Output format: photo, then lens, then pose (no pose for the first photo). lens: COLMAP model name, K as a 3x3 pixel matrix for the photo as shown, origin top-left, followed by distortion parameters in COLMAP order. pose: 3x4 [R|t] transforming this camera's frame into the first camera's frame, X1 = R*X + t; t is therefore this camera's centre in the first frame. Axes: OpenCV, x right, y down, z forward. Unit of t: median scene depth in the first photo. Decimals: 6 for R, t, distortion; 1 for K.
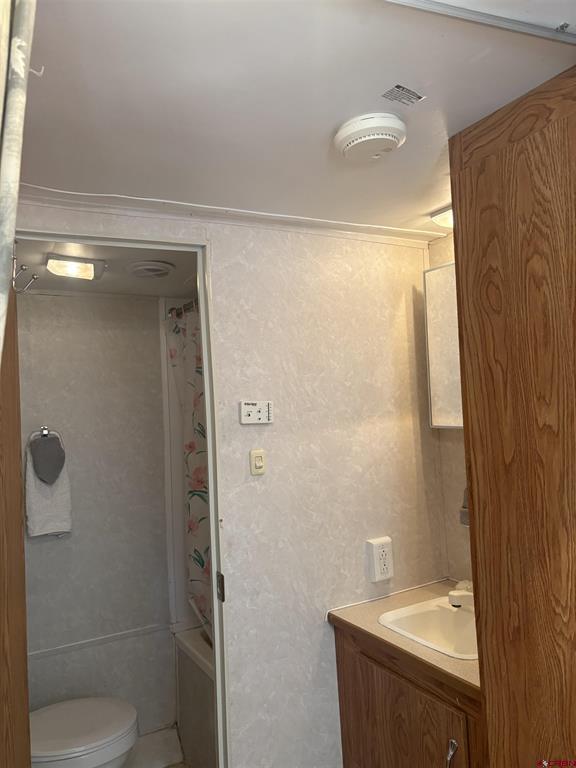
lens RADIAL K [[588.7, 0, 287.9], [0, 588.7, 386.1], [0, 0, 1]] dist [0.030200, -0.022610]
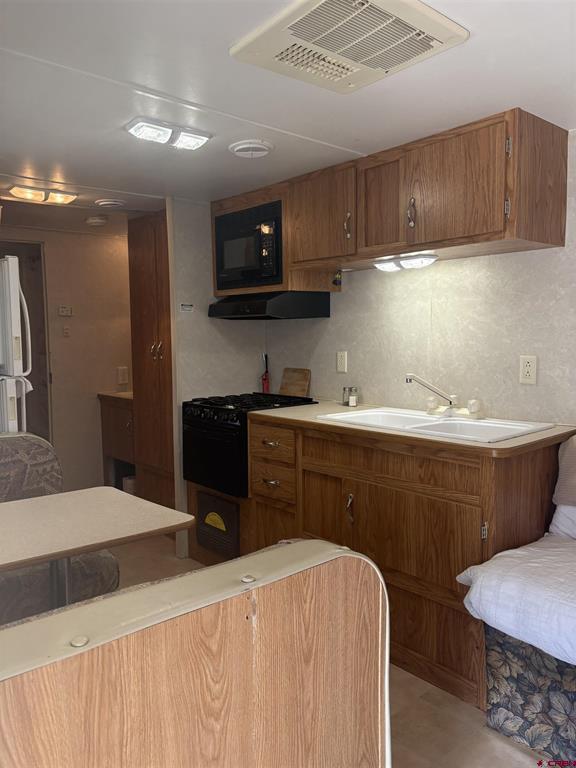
lens RADIAL K [[588.7, 0, 287.9], [0, 588.7, 380.6], [0, 0, 1]] dist [0.030200, -0.022610]
pose [[0.975990, 0.022585, 0.216641, 0.313932], [-0.047531, 0.992723, 0.110643, 0.014060], [-0.212566, -0.118284, 0.969961, -1.600154]]
